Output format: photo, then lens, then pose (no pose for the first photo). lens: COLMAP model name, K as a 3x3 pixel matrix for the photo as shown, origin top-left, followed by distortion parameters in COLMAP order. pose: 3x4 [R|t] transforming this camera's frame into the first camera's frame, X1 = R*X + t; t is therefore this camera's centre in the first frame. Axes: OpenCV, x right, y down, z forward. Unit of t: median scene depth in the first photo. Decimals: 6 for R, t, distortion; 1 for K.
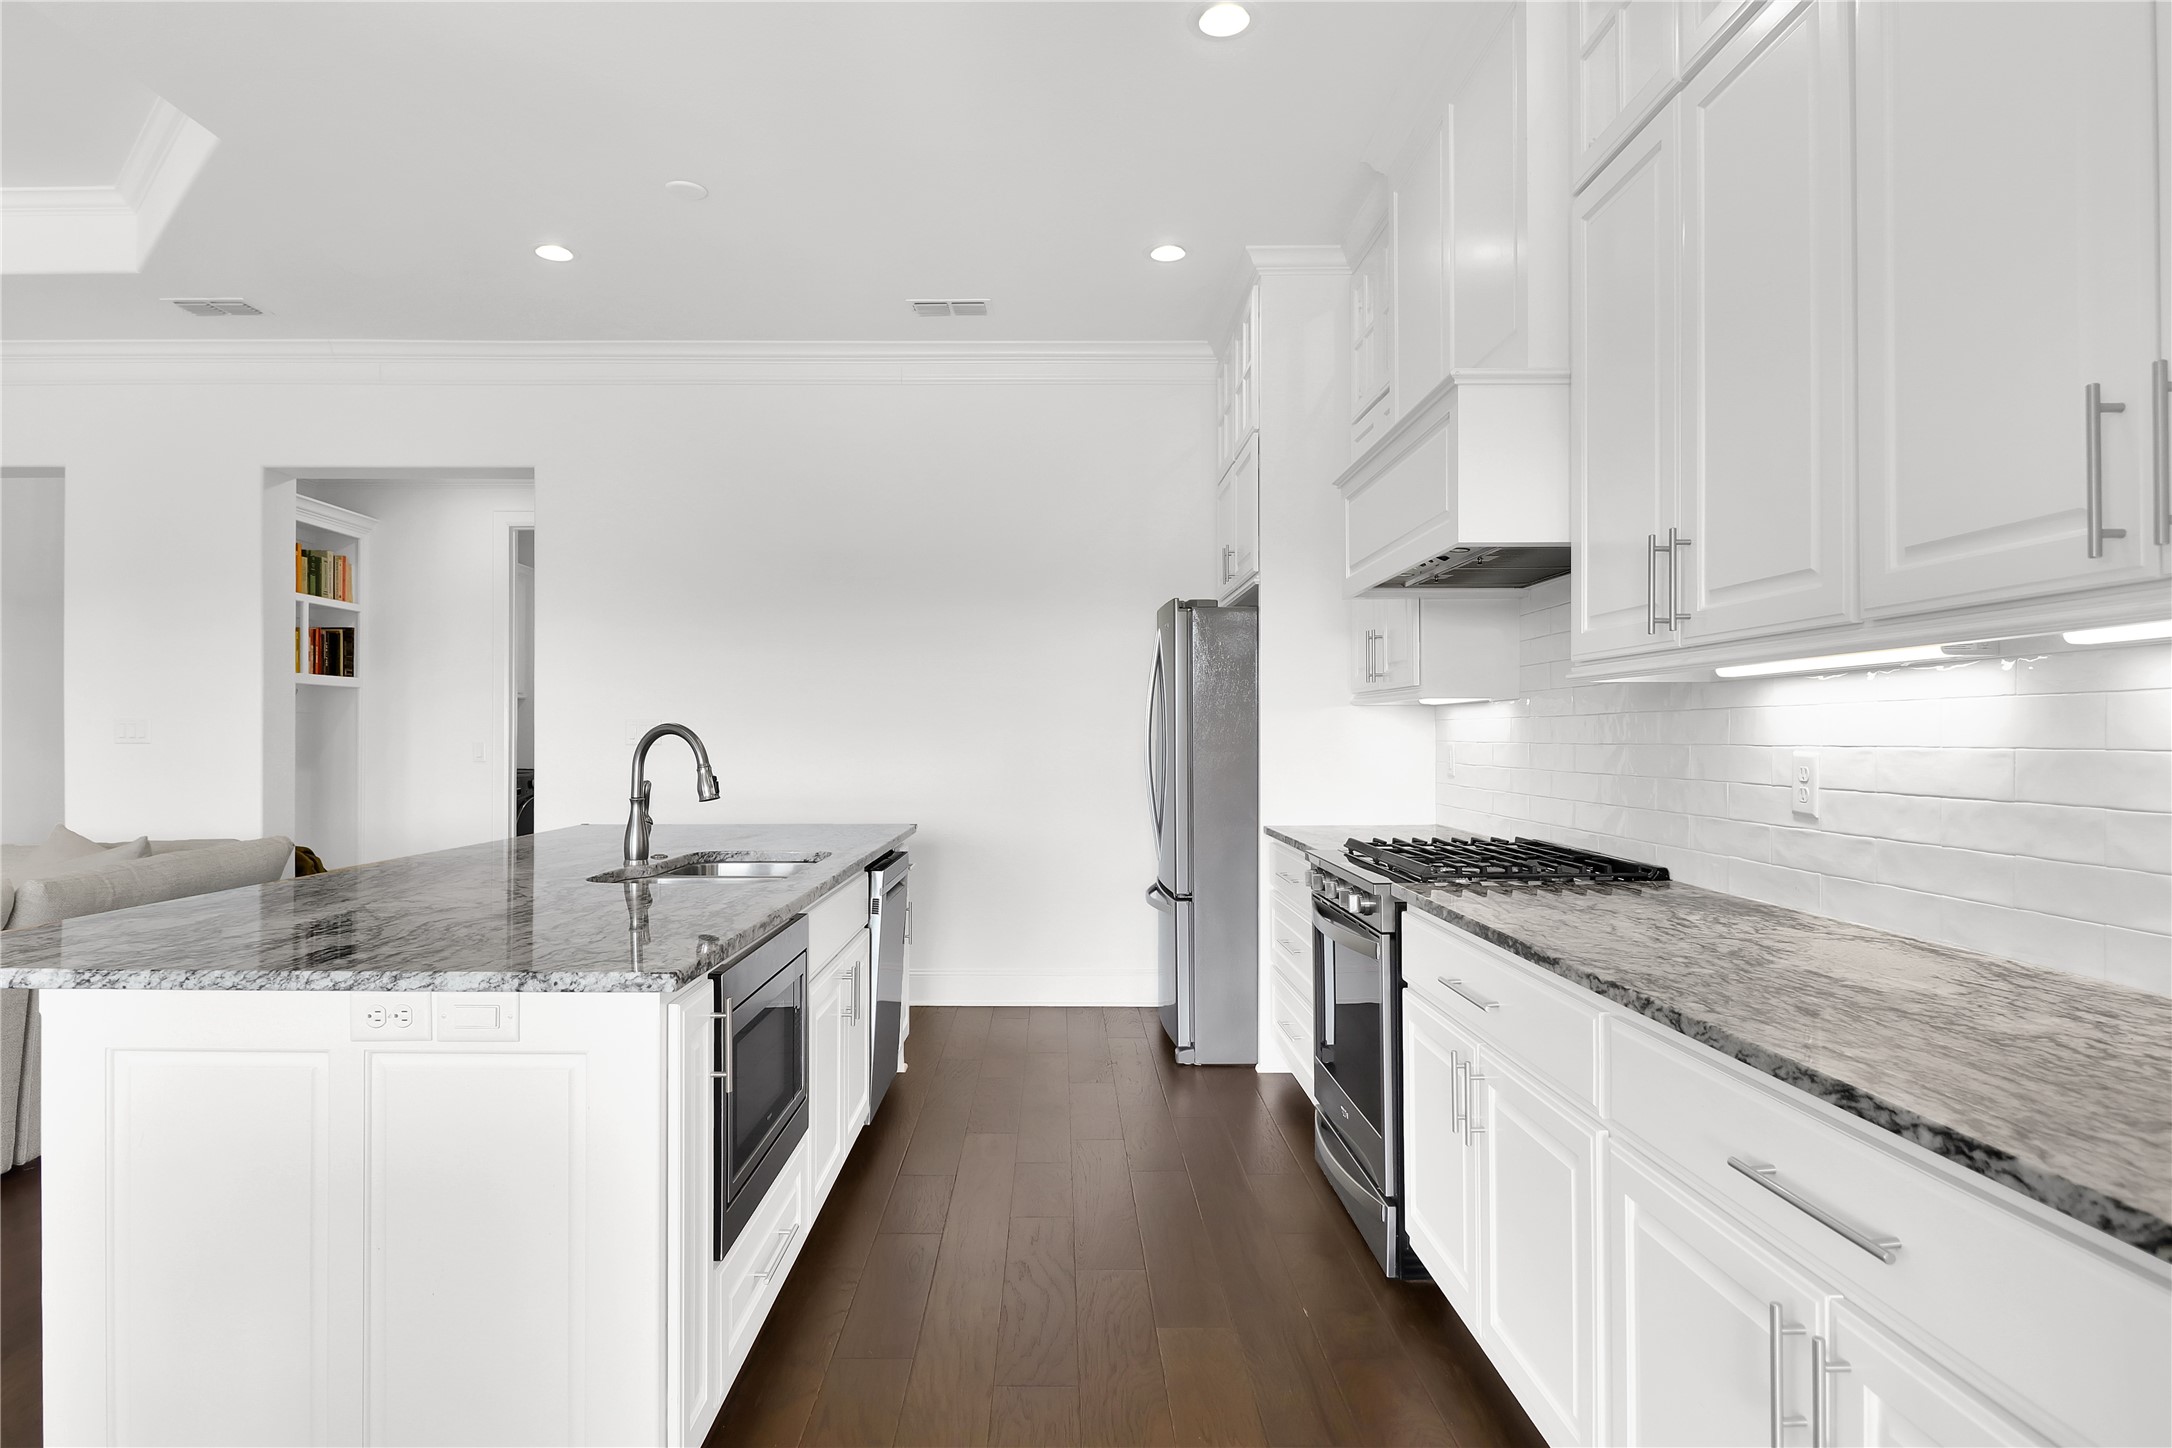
lens RADIAL K [[1211.4, 0, 1078.2], [0, 1211.4, 727.7], [0, 0, 1]] dist [-0.006198, -0.003624]
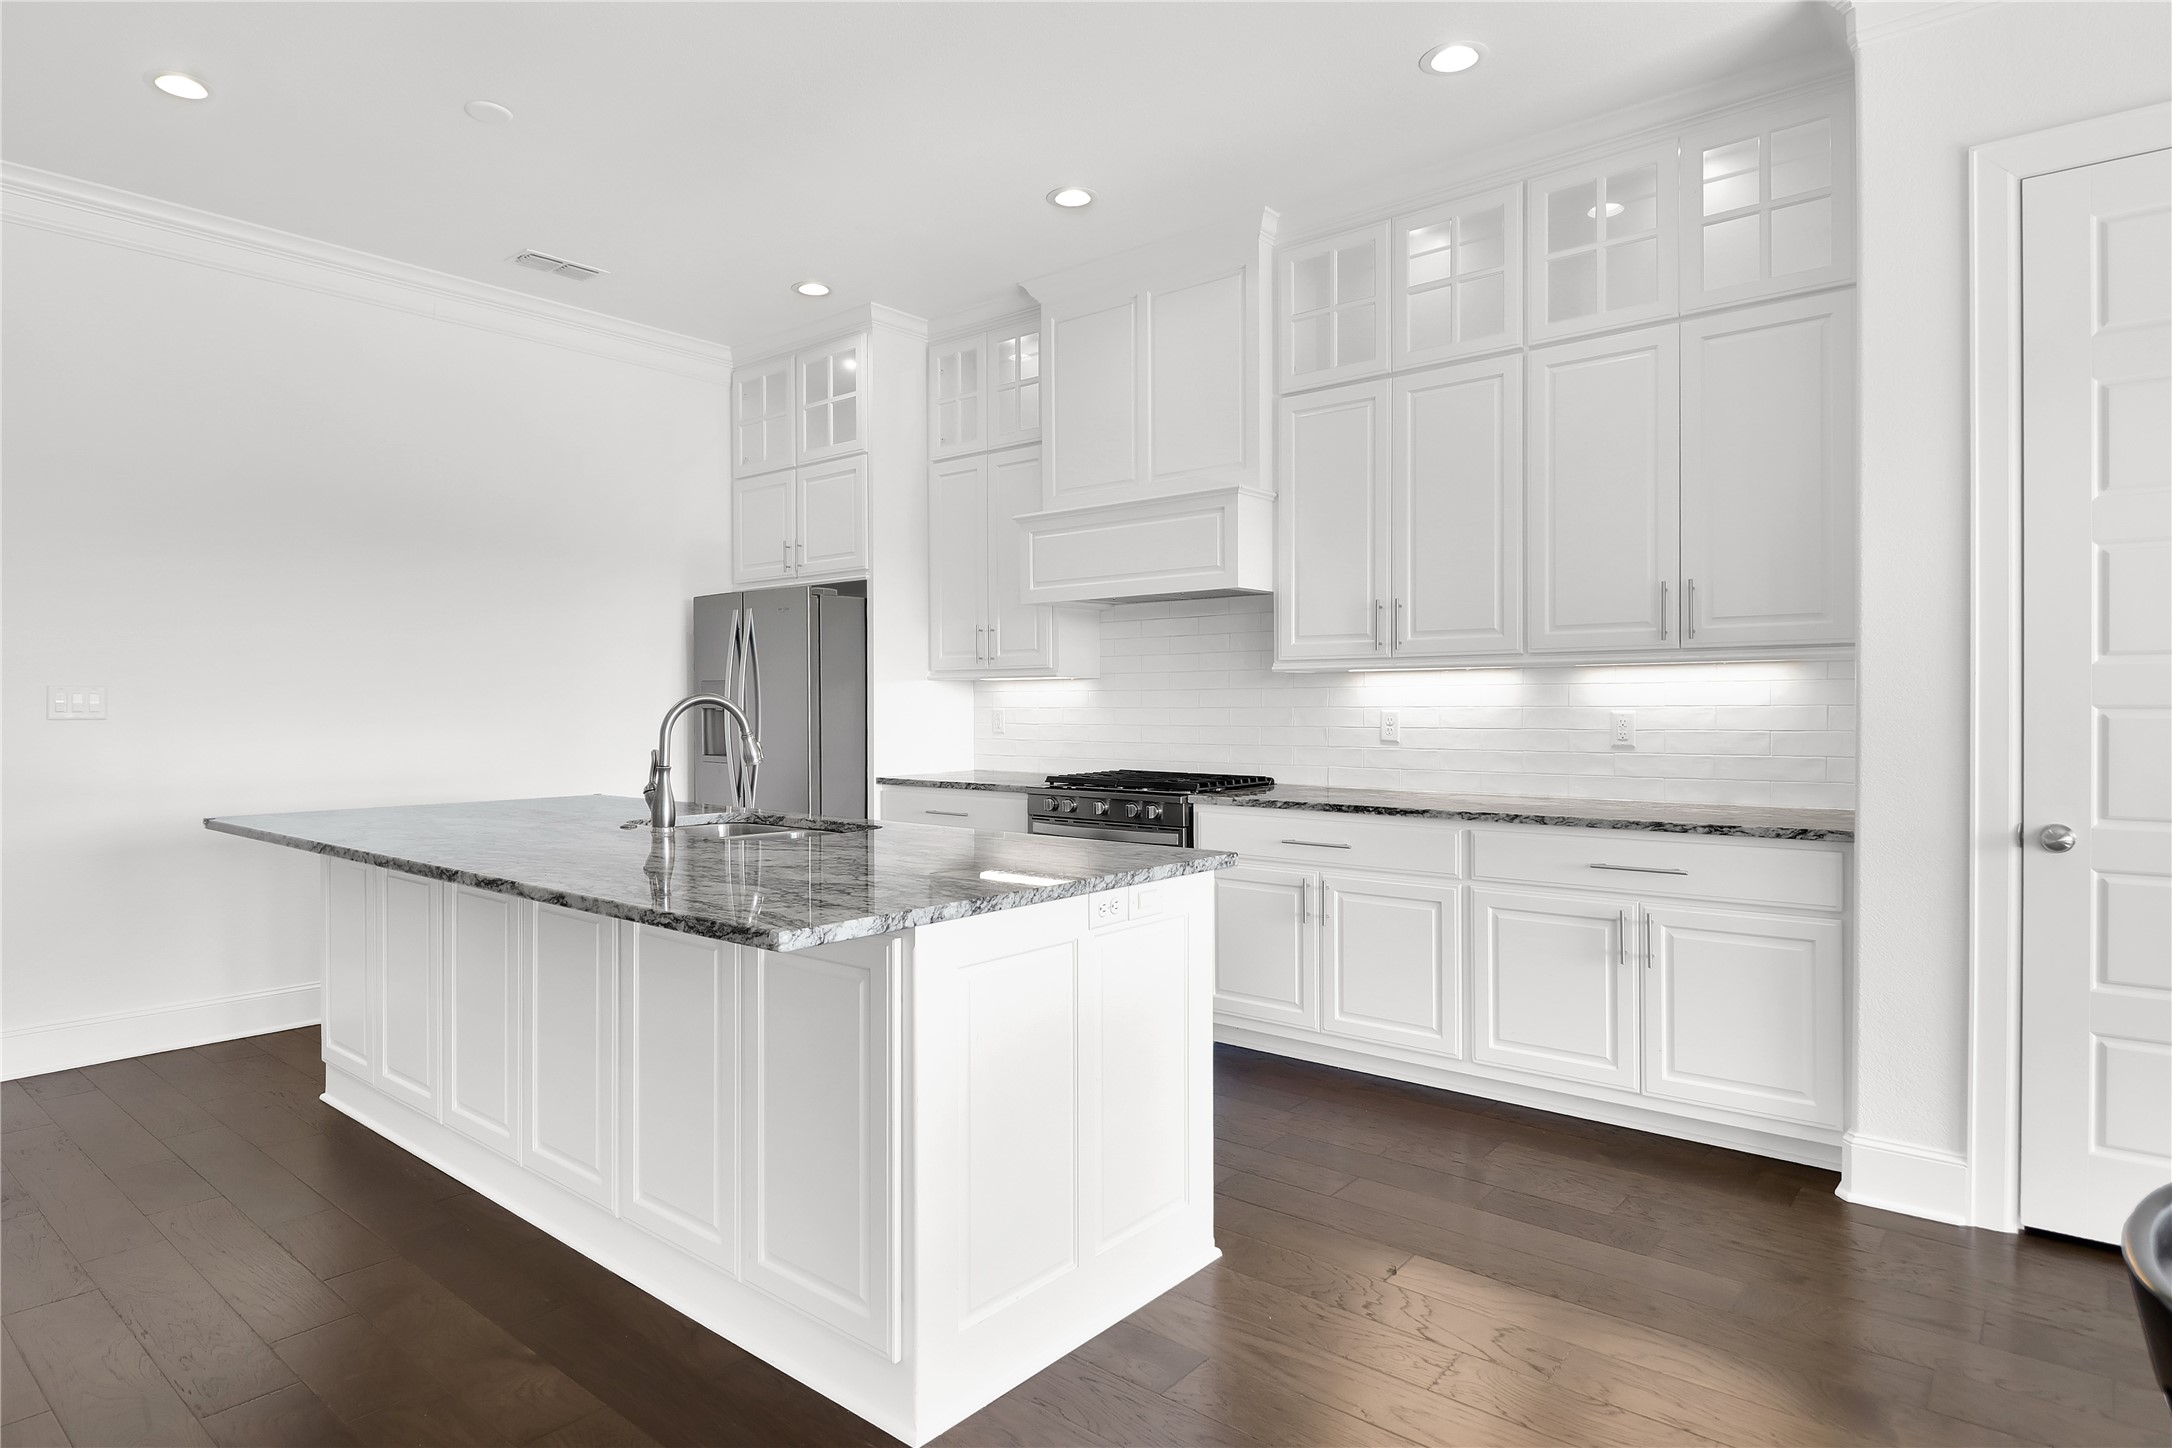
lens RADIAL K [[1211.4, 0, 1075.5], [0, 1211.4, 710.3], [0, 0, 1]] dist [-0.006198, -0.003624]
pose [[0.642256, -0.007808, 0.766450, -1.400338], [-0.002325, 0.999924, 0.012134, -0.002859], [-0.766487, -0.009575, 0.642189, 0.118870]]
